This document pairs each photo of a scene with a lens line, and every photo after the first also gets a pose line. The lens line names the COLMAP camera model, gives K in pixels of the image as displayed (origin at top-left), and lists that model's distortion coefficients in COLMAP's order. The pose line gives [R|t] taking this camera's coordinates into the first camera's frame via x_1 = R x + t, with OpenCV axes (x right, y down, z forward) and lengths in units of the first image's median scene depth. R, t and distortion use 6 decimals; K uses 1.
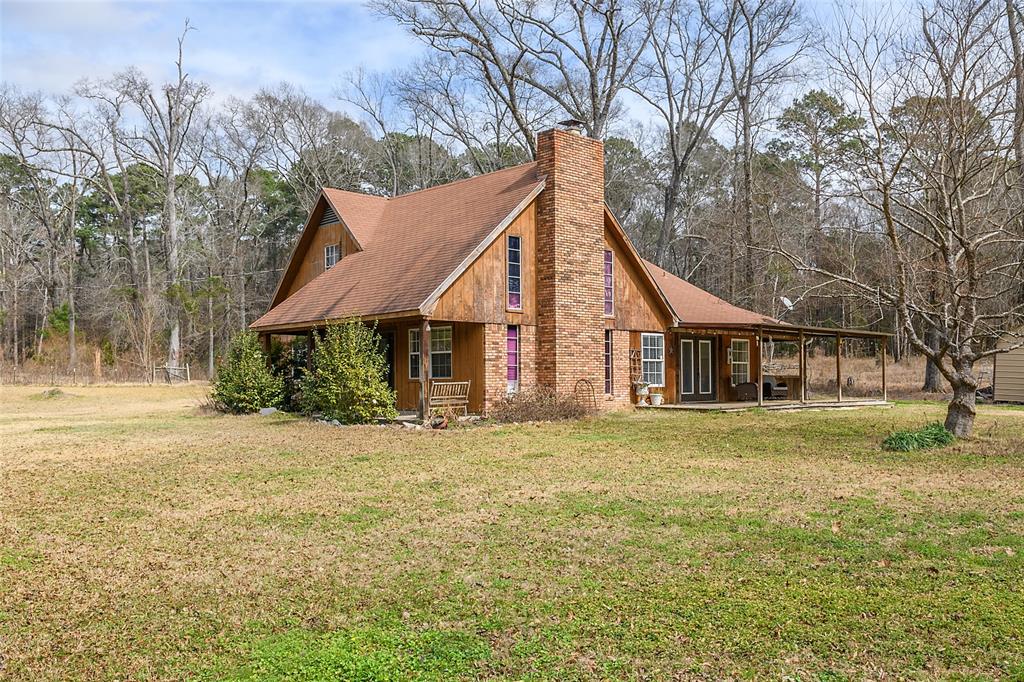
lens RADIAL K [[708.8, 0, 513.1], [0, 708.8, 345.2], [0, 0, 1]] dist [-0.001408, -0.000411]
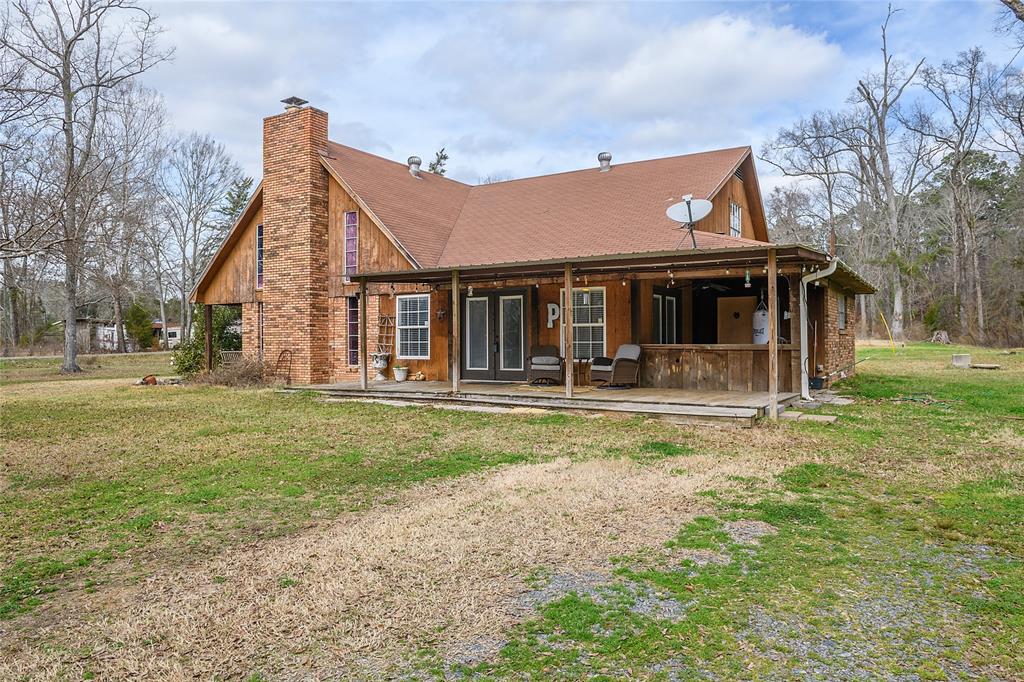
lens RADIAL K [[708.8, 0, 512.8], [0, 708.8, 338.0], [0, 0, 1]] dist [-0.001408, -0.000411]
pose [[0.334233, -0.004114, -0.942482, 1.032910], [0.046586, 0.998840, 0.012161, 0.029566], [0.941339, -0.047971, 0.334037, 0.840527]]
